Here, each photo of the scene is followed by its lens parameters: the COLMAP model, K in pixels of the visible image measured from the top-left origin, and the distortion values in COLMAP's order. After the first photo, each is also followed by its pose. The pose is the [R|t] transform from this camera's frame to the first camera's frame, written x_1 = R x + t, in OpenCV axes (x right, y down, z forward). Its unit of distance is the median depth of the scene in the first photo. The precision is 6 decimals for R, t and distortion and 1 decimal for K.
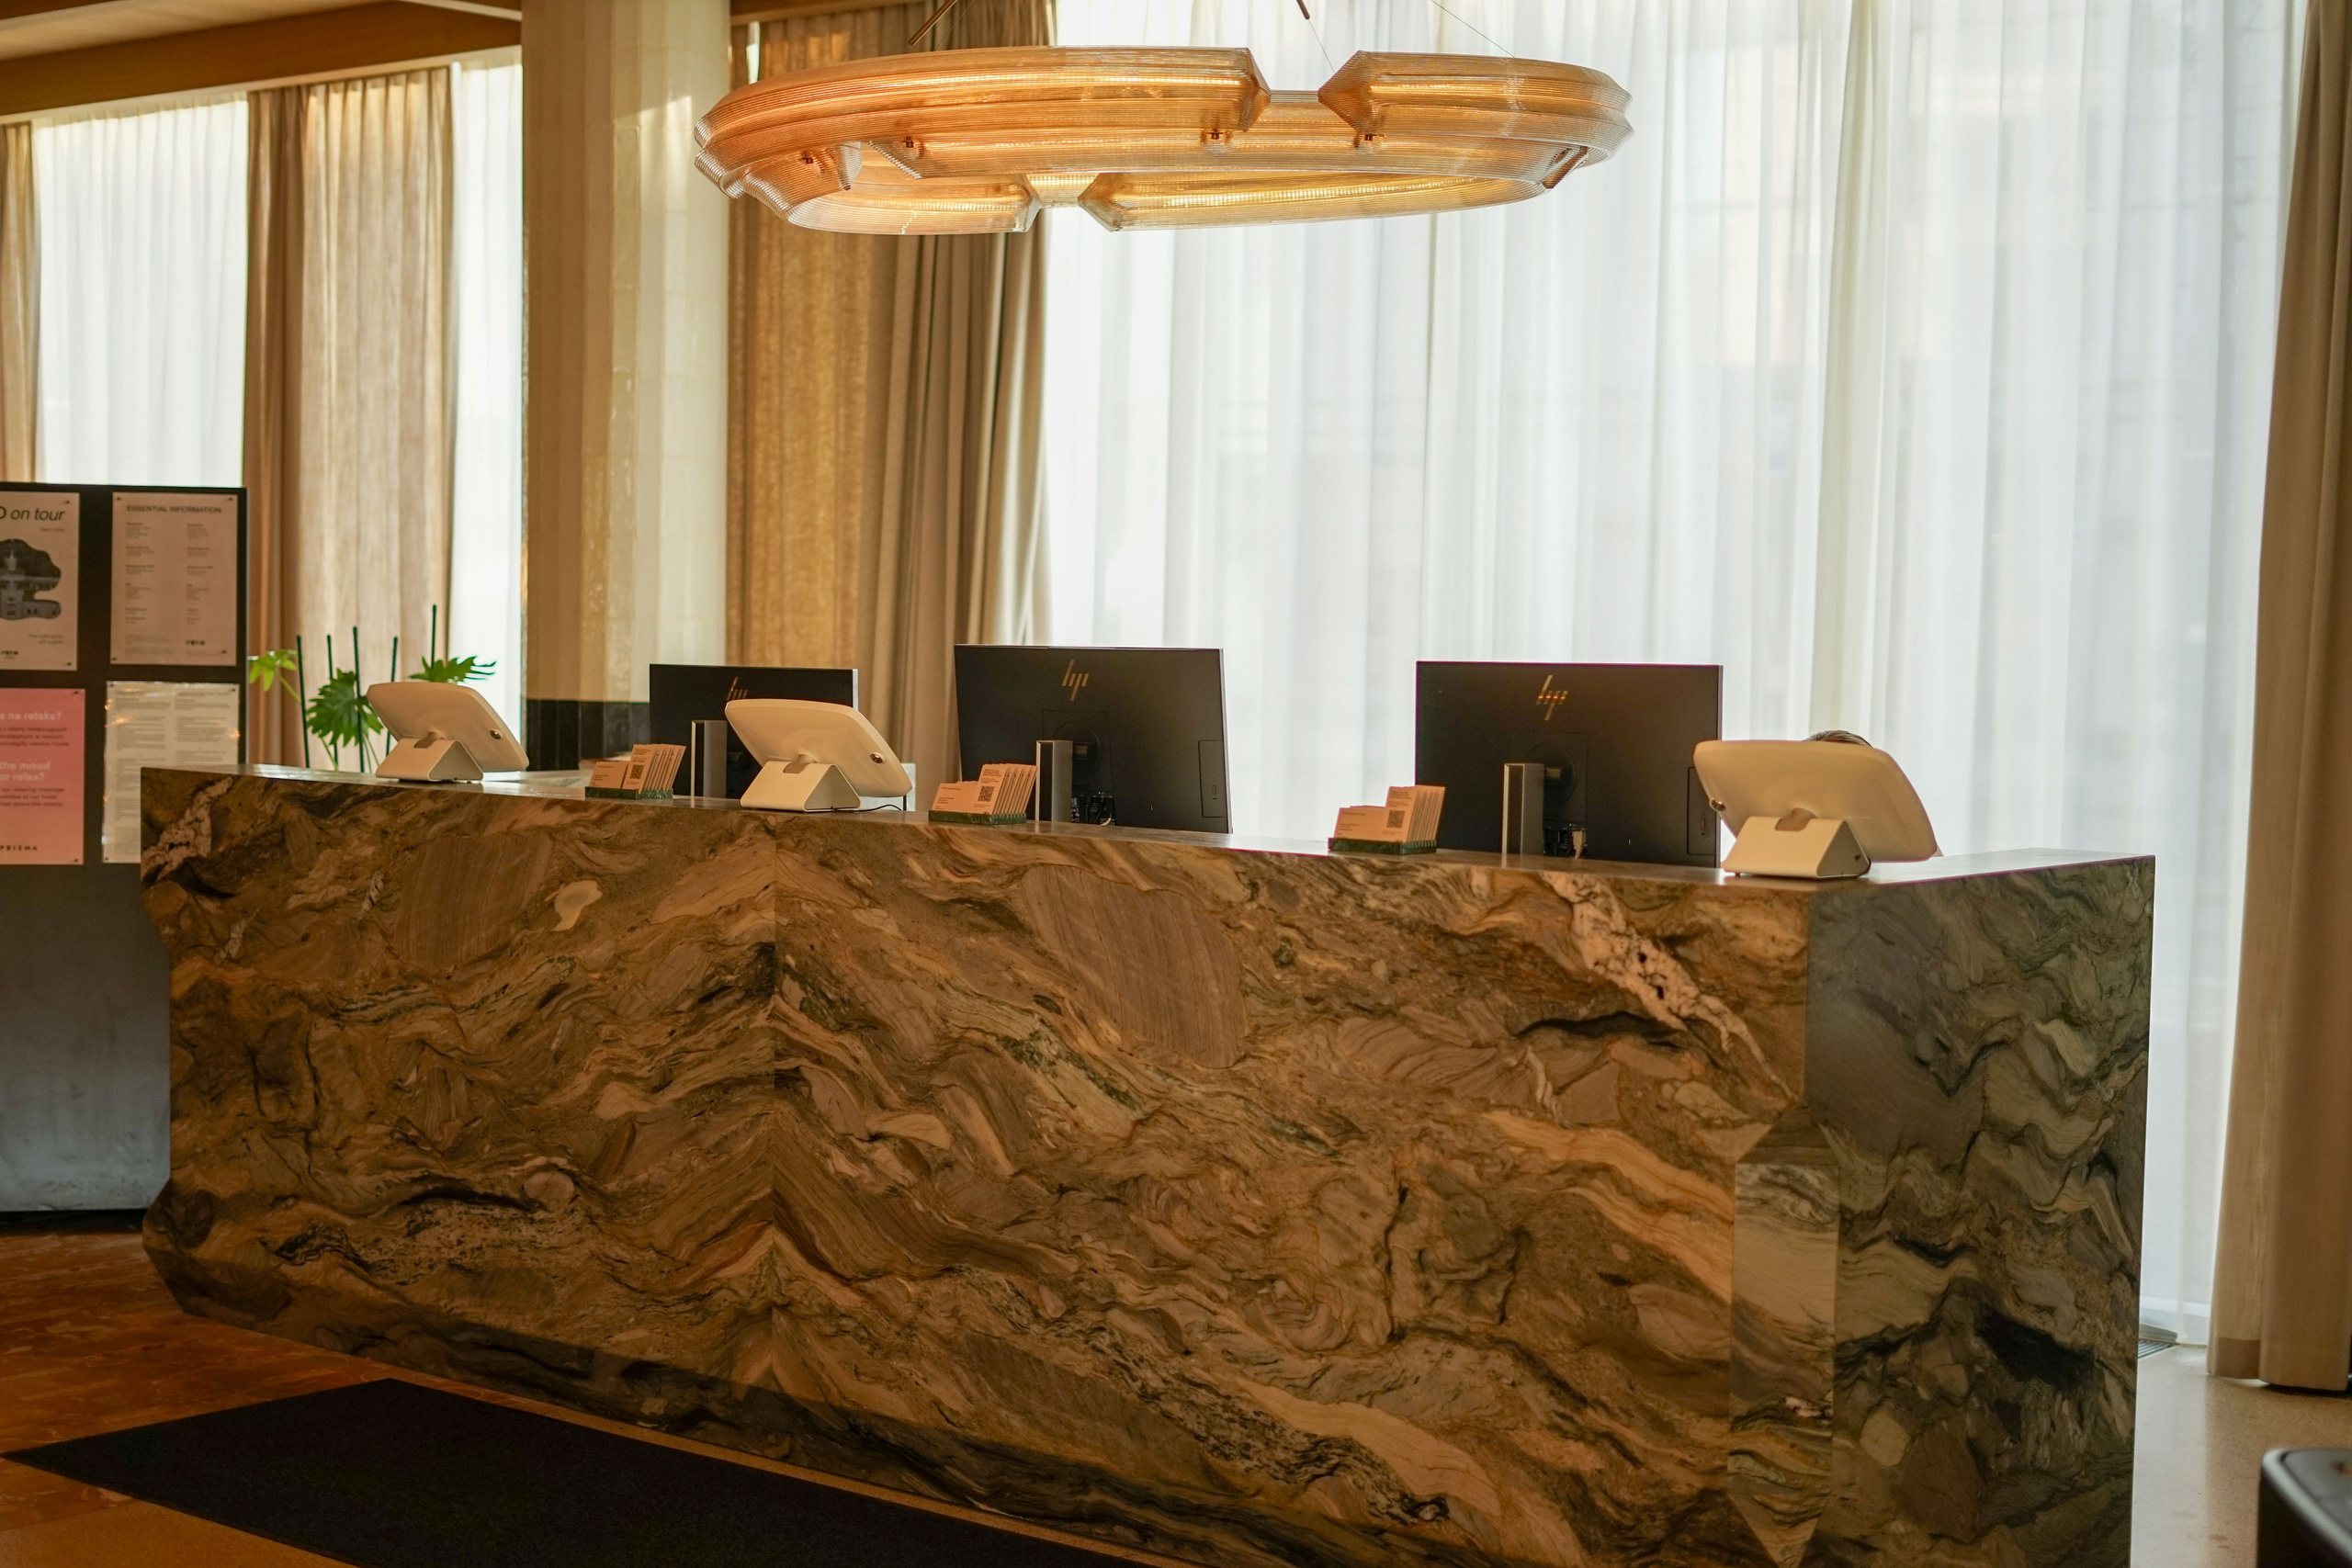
lens RADIAL K [[3416.3, 0, 1176.0], [0, 3416.3, 784.0], [0, 0, 1]] dist [-0.031135, 0.025134]
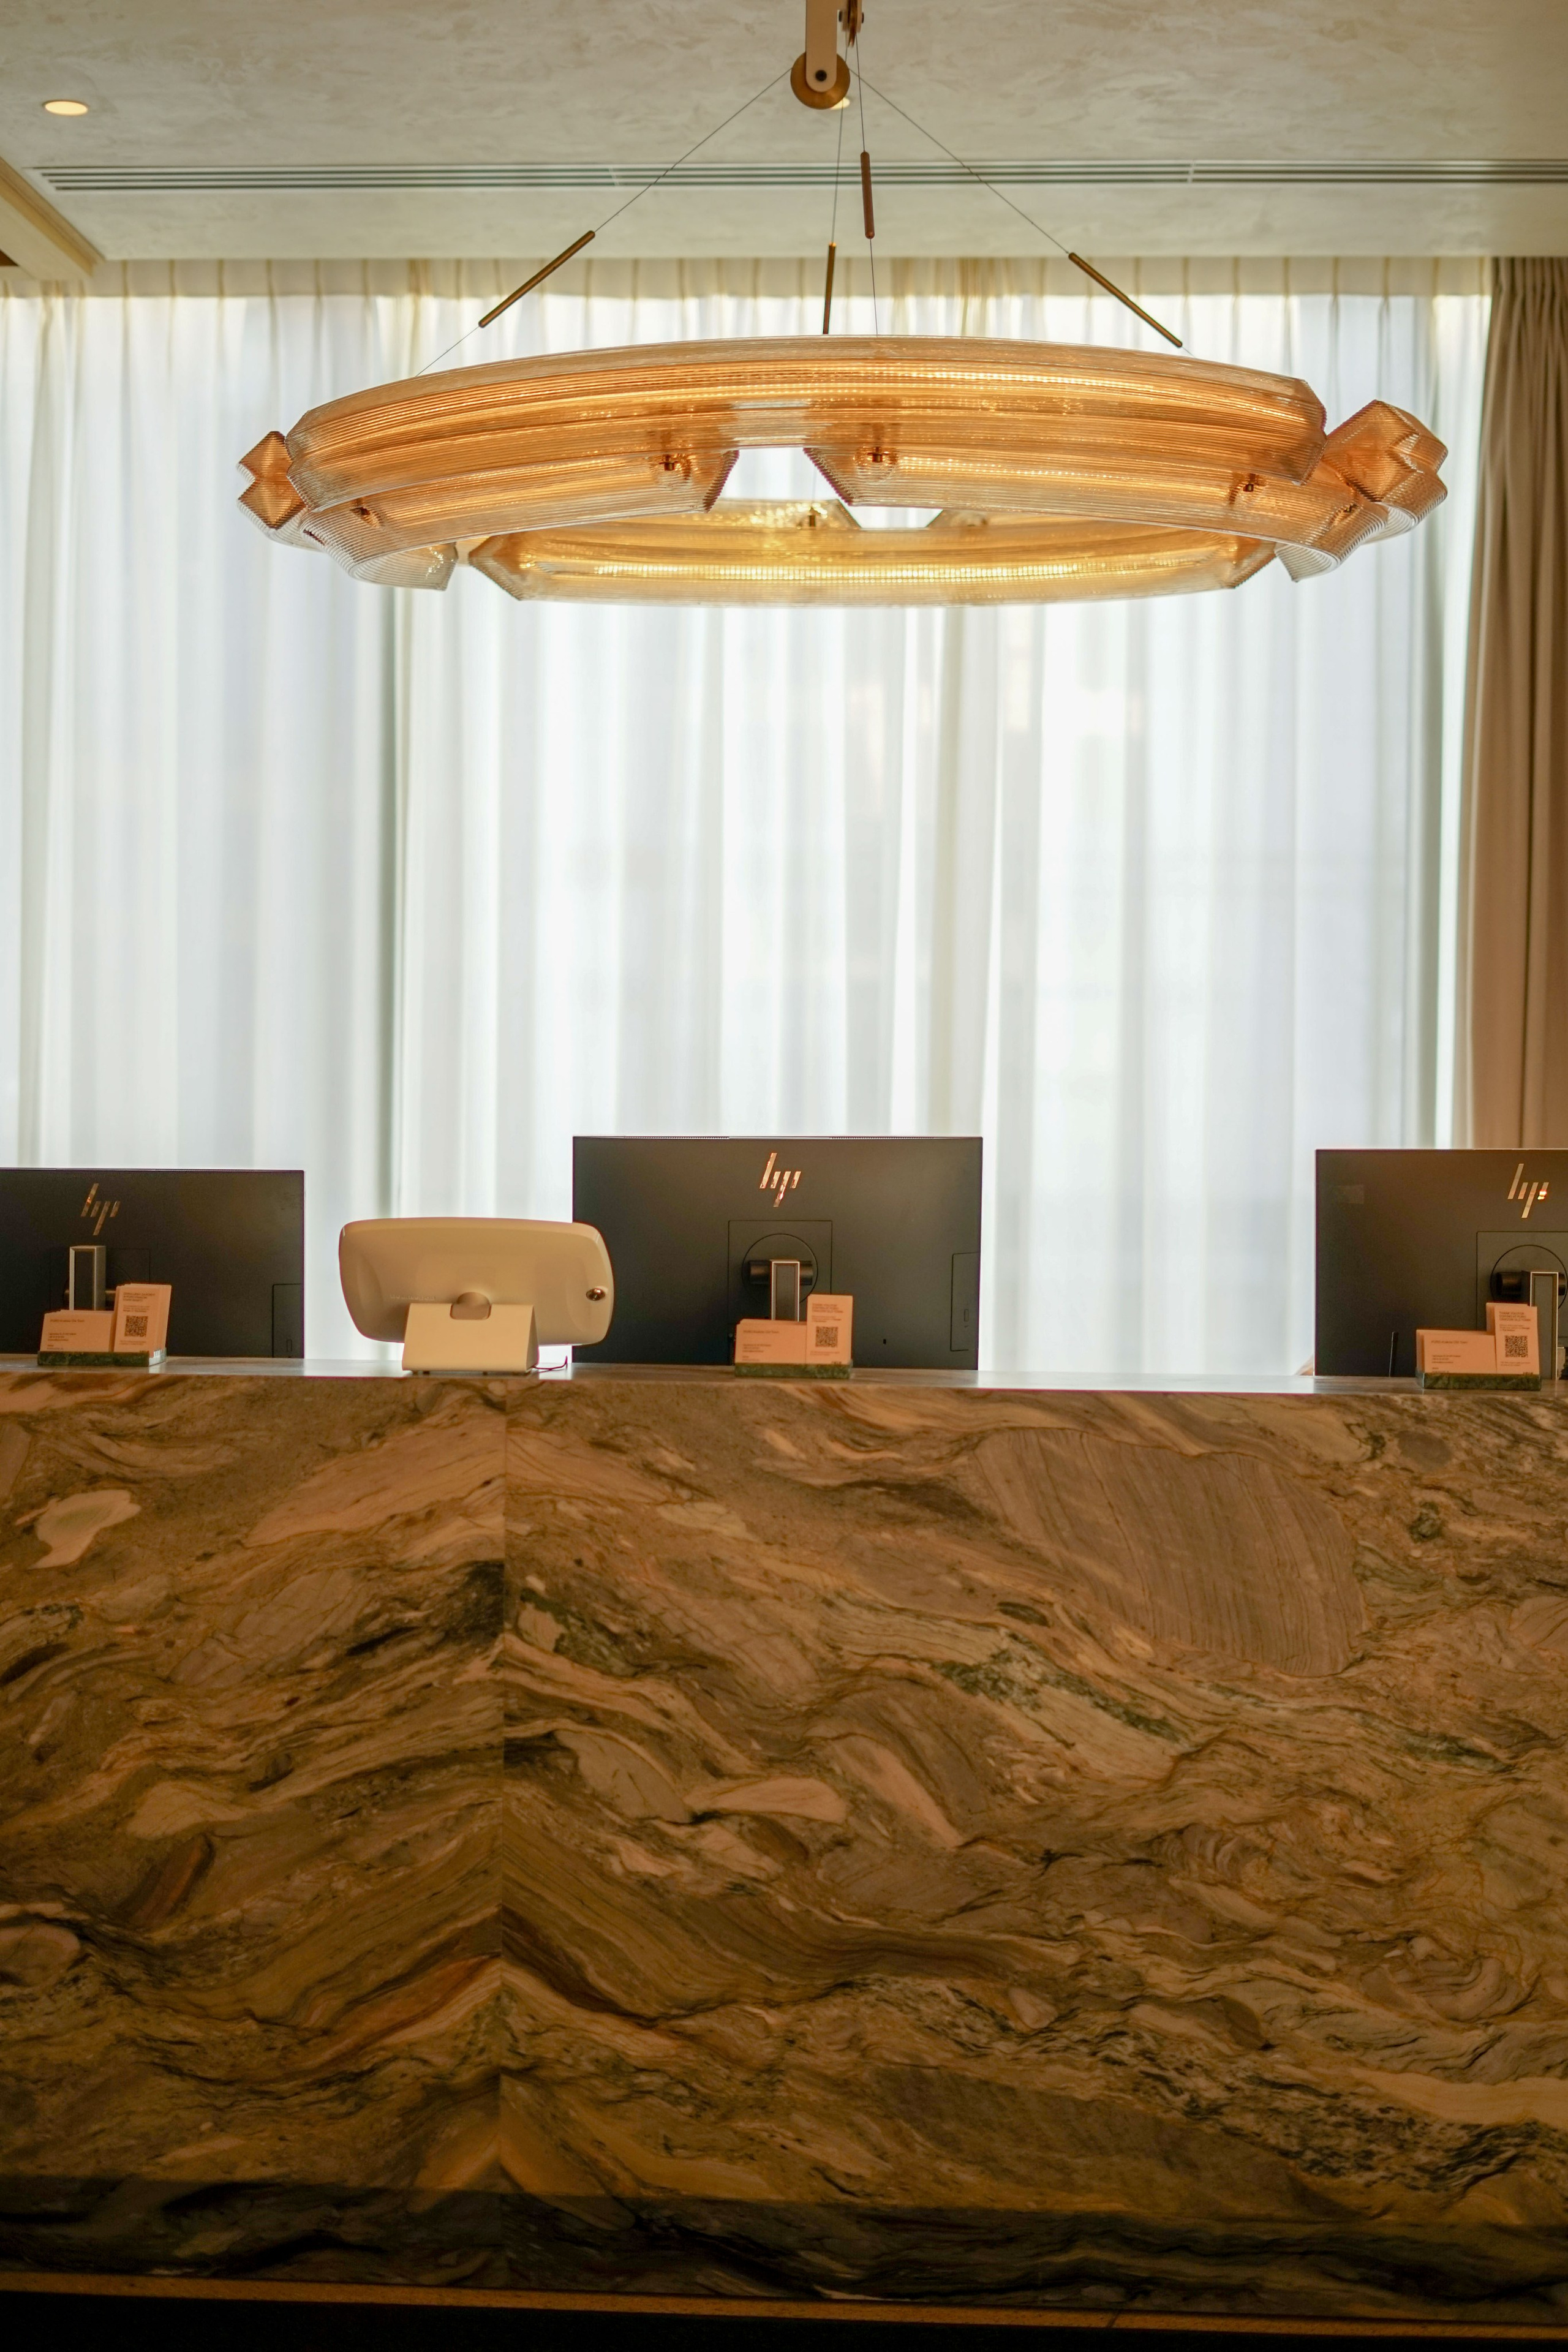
lens RADIAL K [[3416.6, 0, 782.2], [0, 3416.6, 1154.3], [0, 0, 1]] dist [-0.031135, 0.025134]
pose [[0.814194, -0.016620, 0.580355, -0.510137], [0.032129, 0.999348, -0.016455, -0.025816], [-0.579704, 0.032044, 0.814197, 0.408643]]
